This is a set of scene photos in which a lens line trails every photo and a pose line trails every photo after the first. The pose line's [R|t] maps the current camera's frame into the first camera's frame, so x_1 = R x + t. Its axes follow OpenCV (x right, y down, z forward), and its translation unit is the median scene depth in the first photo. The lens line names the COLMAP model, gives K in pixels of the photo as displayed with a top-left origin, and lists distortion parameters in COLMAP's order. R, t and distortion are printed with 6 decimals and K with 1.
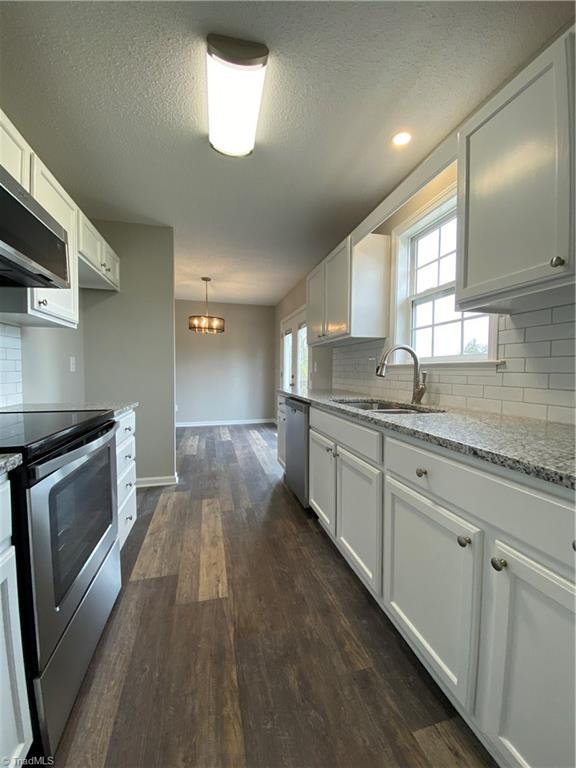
lens RADIAL K [[307.2, 0, 288.0], [0, 307.2, 384.0], [0, 0, 1]] dist [-0.045196, 0.000589]
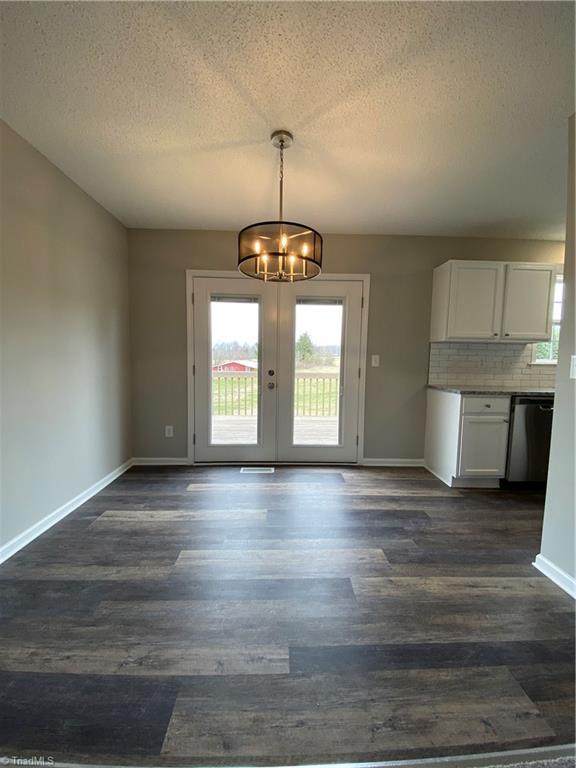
lens RADIAL K [[307.2, 0, 288.0], [0, 307.2, 384.0], [0, 0, 1]] dist [-0.045196, 0.000589]
pose [[0.237185, -0.085799, 0.967668, -0.819559], [0.028198, 0.996281, 0.081424, -0.070821], [-0.971055, 0.007974, 0.238722, 1.104632]]
